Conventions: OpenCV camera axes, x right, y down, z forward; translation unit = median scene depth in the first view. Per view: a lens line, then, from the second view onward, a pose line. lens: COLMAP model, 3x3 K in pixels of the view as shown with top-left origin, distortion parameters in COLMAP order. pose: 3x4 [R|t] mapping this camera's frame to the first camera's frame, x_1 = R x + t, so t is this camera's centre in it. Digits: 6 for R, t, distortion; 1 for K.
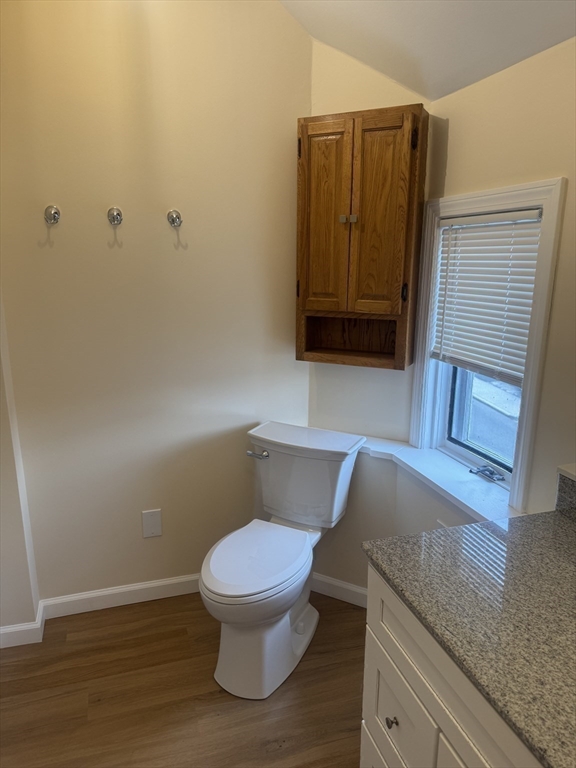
lens RADIAL K [[540.4, 0, 287.5], [0, 540.4, 382.2], [0, 0, 1]] dist [-0.002231, -0.003922]
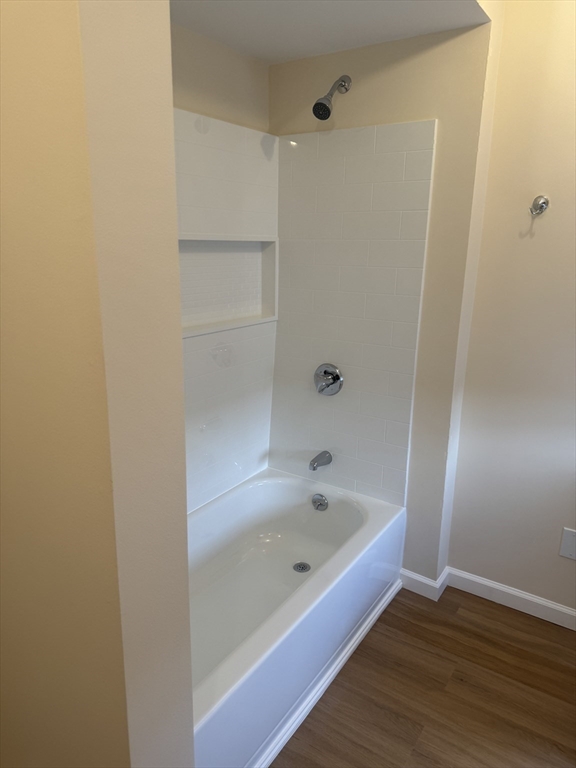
lens RADIAL K [[540.4, 0, 286.4], [0, 540.4, 385.4], [0, 0, 1]] dist [-0.002231, -0.003922]
pose [[0.619826, 0.210897, -0.755869, 0.094567], [-0.194948, 0.974397, 0.112008, -0.007885], [0.760139, 0.077930, 0.645070, 0.033180]]
